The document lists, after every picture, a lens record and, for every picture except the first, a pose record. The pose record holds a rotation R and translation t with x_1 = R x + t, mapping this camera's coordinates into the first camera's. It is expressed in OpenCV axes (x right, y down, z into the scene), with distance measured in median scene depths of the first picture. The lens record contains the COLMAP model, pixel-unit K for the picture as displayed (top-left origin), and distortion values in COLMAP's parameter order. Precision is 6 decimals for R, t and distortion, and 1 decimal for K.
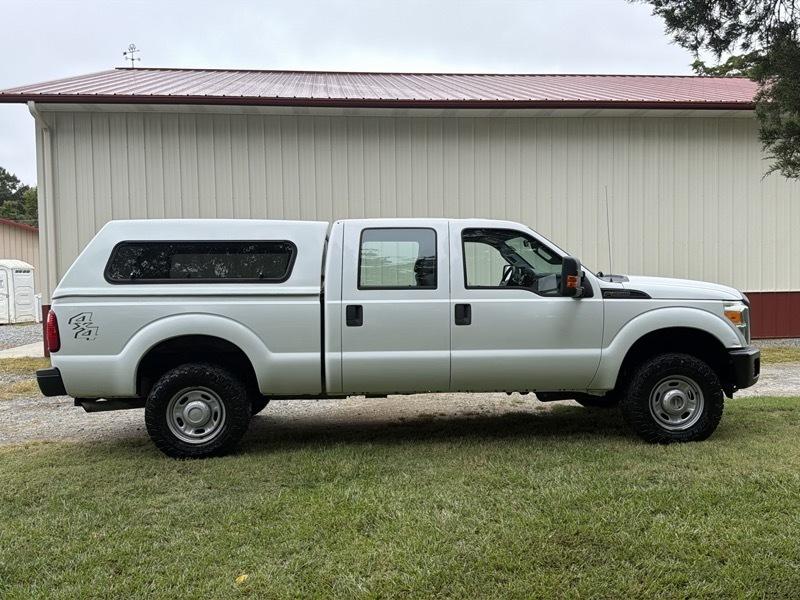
lens RADIAL K [[714.3, 0, 400.0], [0, 714.3, 300.0], [0, 0, 1]] dist [0.124483, -0.213396]
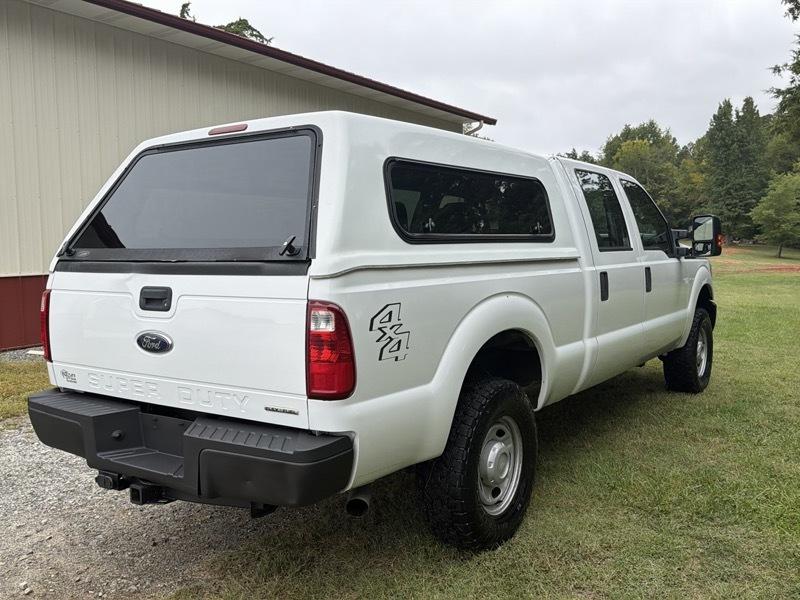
lens RADIAL K [[718.4, 0, 400.0], [0, 718.4, 300.0], [0, 0, 1]] dist [0.092865, -0.141983]
pose [[0.618124, -0.058262, 0.783918, -0.782754], [0.029453, 0.998266, 0.050968, -0.008364], [-0.785528, -0.008416, 0.618768, 0.697121]]
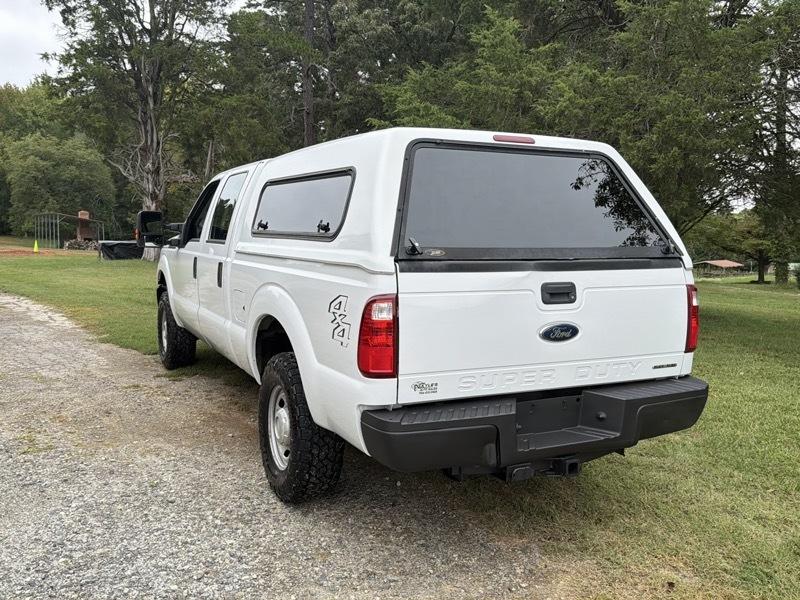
lens RADIAL K [[714.3, 0, 400.0], [0, 714.3, 300.0], [0, 0, 1]] dist [0.124483, -0.213396]
pose [[-0.397913, -0.088807, 0.913115, -0.951988], [0.013161, 0.994649, 0.102472, -0.041932], [-0.917329, 0.052792, -0.394615, 1.476833]]
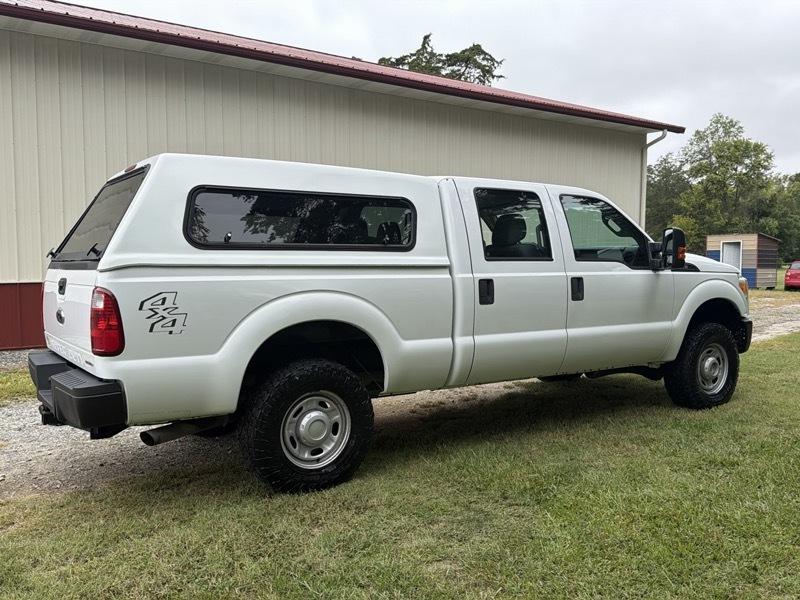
lens RADIAL K [[712.4, 0, 400.0], [0, 712.4, 300.0], [0, 0, 1]] dist [0.124480, -0.208647]
pose [[0.857452, -0.019492, 0.514194, -0.576688], [0.007786, 0.999659, 0.024912, 0.009955], [-0.514505, -0.017357, 0.857312, 0.334559]]
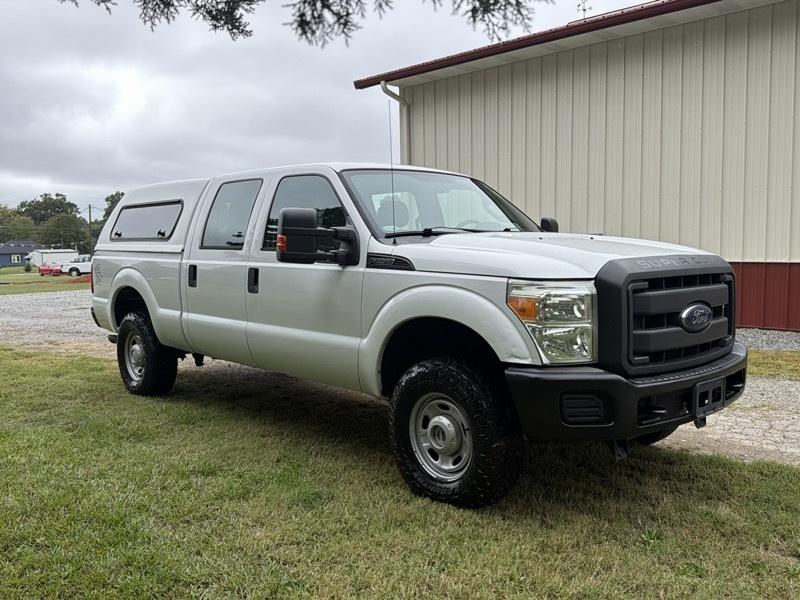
lens RADIAL K [[712.4, 0, 400.0], [0, 712.4, 300.0], [0, 0, 1]] dist [0.124480, -0.208647]
pose [[0.633499, 0.069812, -0.770587, 0.855006], [-0.022143, 0.997149, 0.072134, -0.021678], [0.773426, -0.028633, 0.633239, 0.599397]]
